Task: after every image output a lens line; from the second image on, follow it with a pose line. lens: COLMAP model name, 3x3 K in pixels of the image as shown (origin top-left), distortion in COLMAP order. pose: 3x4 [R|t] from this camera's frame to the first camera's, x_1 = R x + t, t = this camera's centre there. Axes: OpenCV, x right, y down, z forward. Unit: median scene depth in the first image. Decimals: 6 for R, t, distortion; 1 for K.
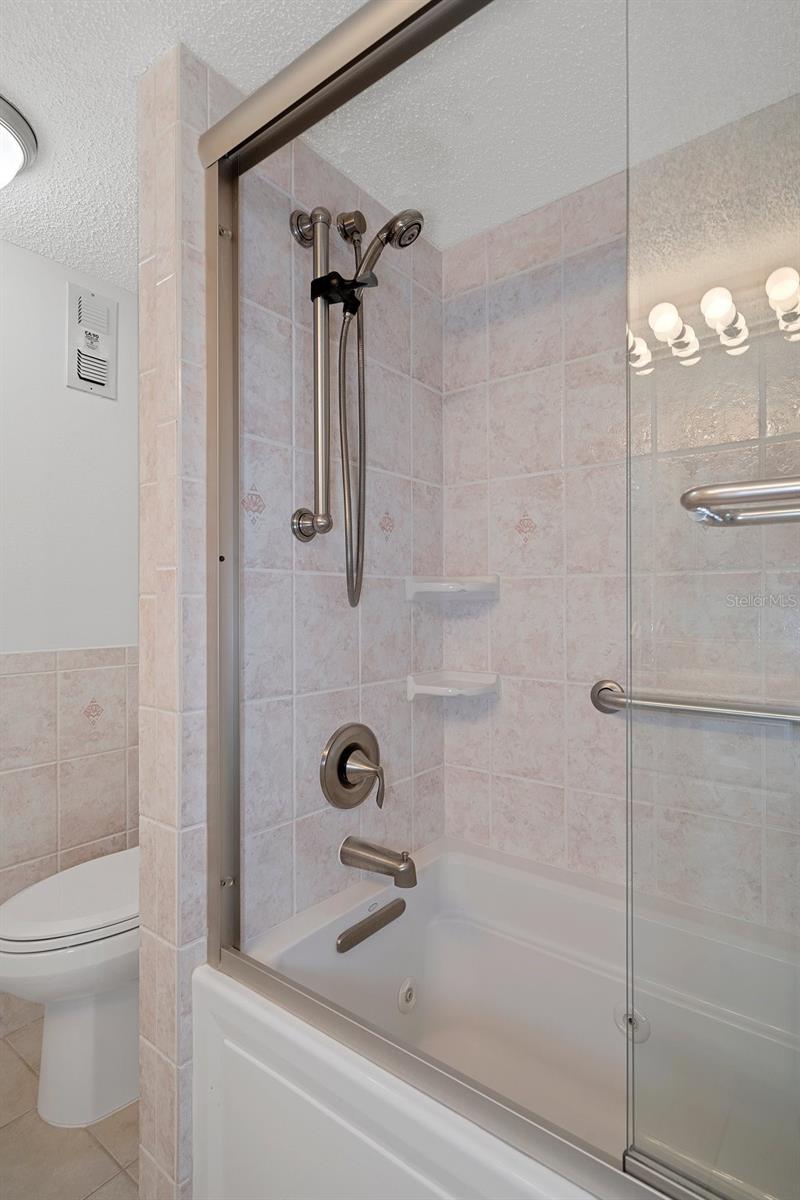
lens RADIAL K [[615.9, 0, 400.0], [0, 615.9, 600.0], [0, 0, 1]] dist [-0.003173, -0.000207]
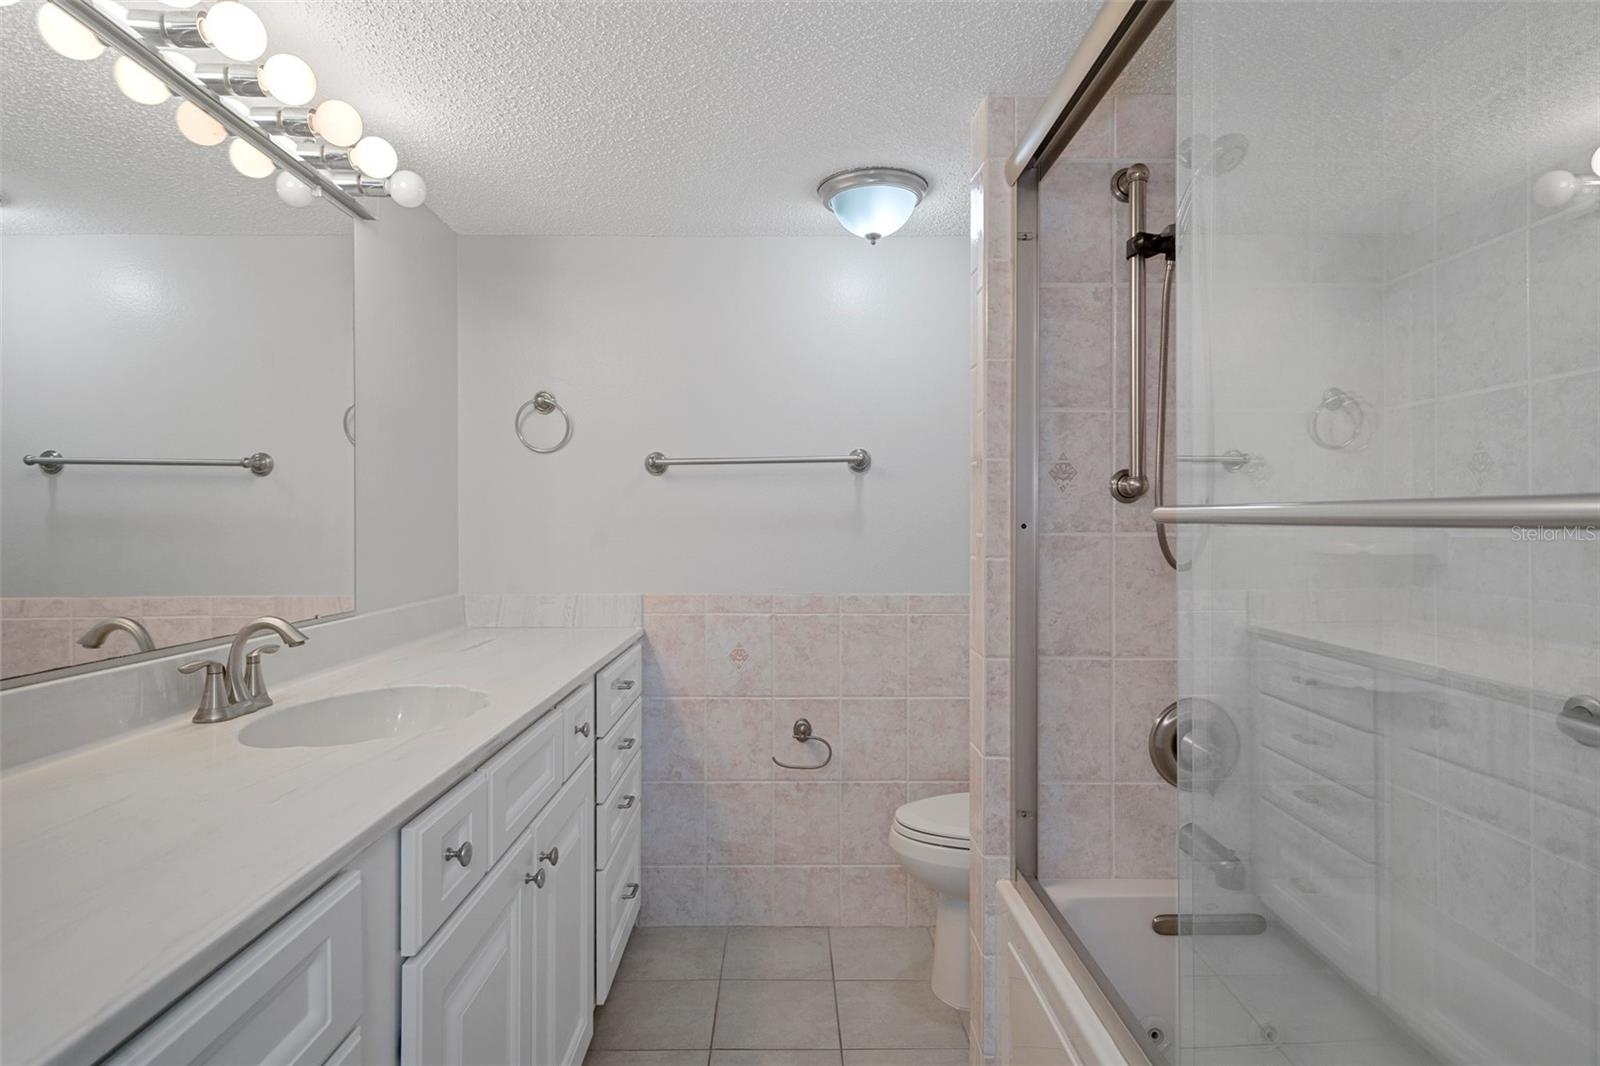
lens RADIAL K [[859.9, 0, 818.1], [0, 859.9, 505.8], [0, 0, 1]] dist [-0.002569, 0.000278]
pose [[0.648898, -0.013303, -0.760759, 0.586822], [-0.001002, 0.999831, -0.018338, -0.066277], [0.760874, 0.012661, 0.648776, -0.275553]]
